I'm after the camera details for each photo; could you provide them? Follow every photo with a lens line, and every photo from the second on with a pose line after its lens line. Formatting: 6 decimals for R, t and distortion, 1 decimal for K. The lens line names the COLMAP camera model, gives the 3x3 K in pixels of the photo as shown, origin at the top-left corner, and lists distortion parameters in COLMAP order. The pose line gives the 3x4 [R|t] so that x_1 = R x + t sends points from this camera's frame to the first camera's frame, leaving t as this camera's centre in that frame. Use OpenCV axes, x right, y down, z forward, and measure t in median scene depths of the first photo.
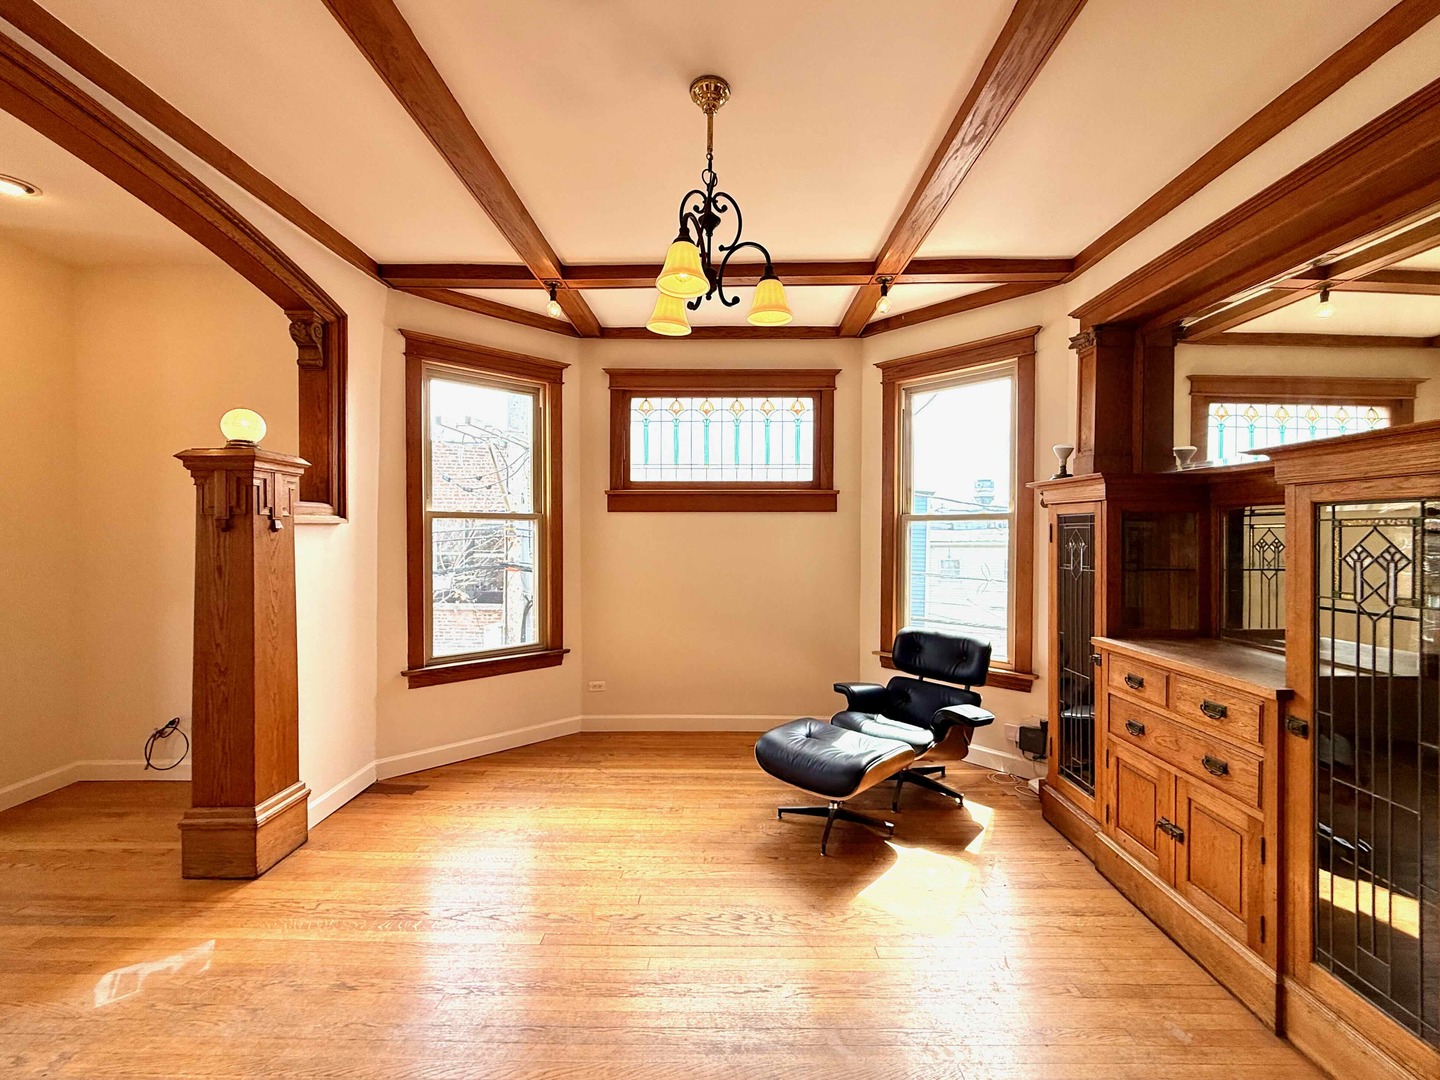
lens RADIAL K [[601.7, 0, 731.1], [0, 601.7, 534.5], [0, 0, 1]] dist [0.000544, 0.000138]
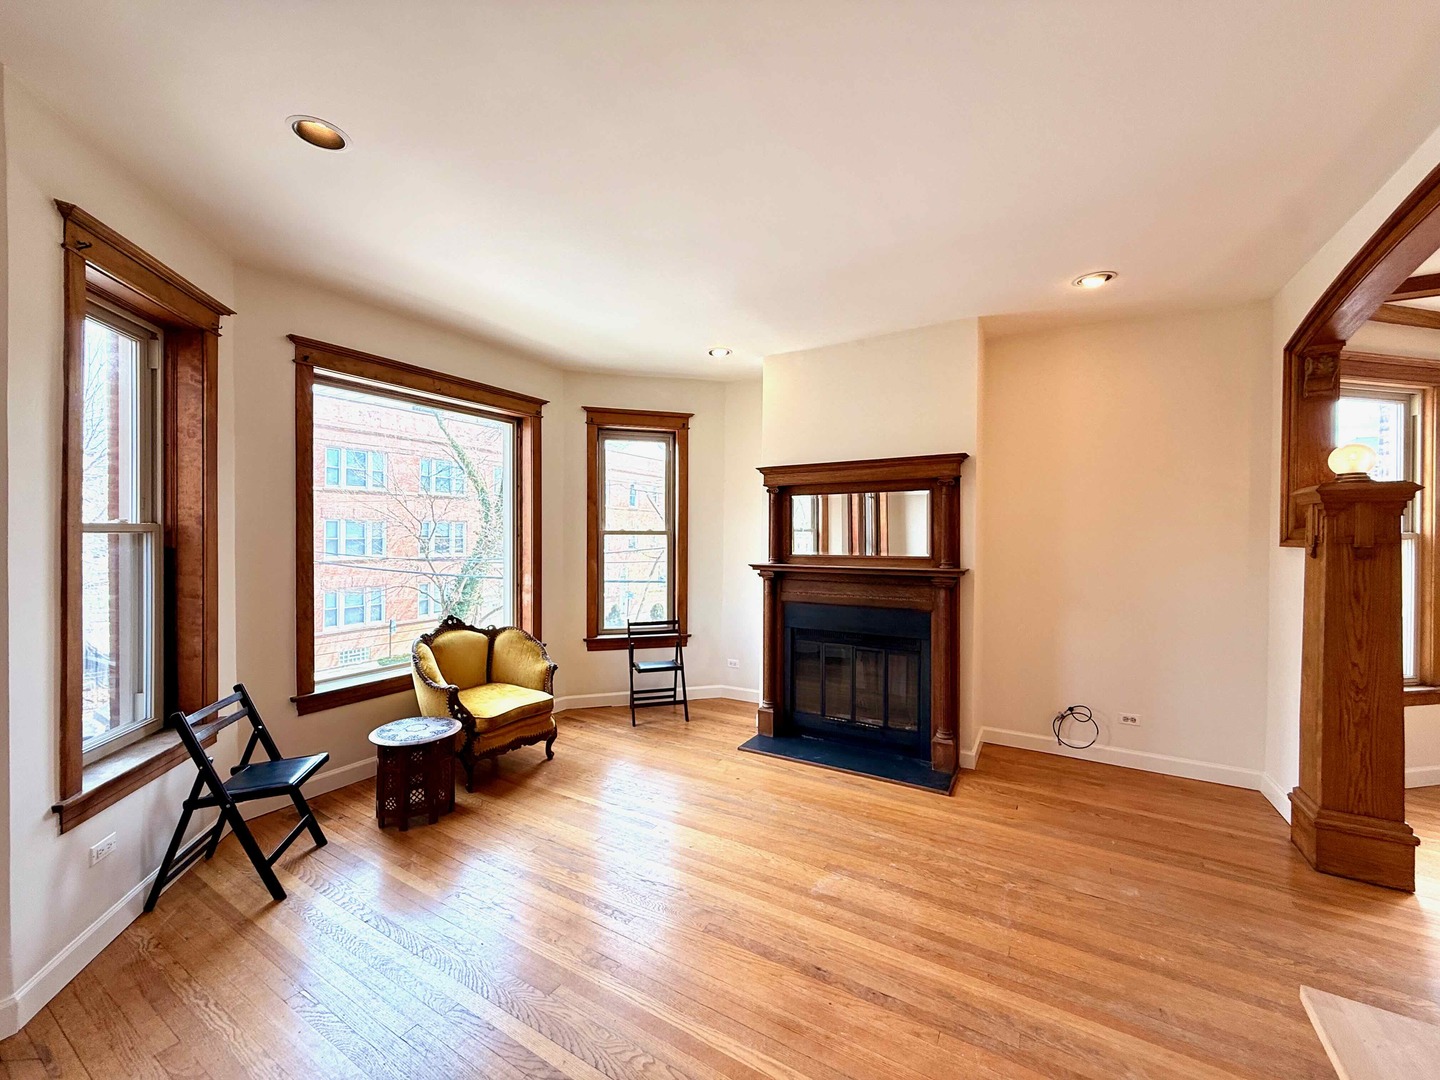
lens RADIAL K [[573.3, 0, 715.8], [0, 573.3, 538.3], [0, 0, 1]] dist [0.000403, -0.000051]
pose [[0.861085, 0.013368, -0.508285, -1.230440], [-0.012472, 0.999909, 0.005169, -0.029011], [0.508307, 0.001889, 0.861174, -0.429385]]
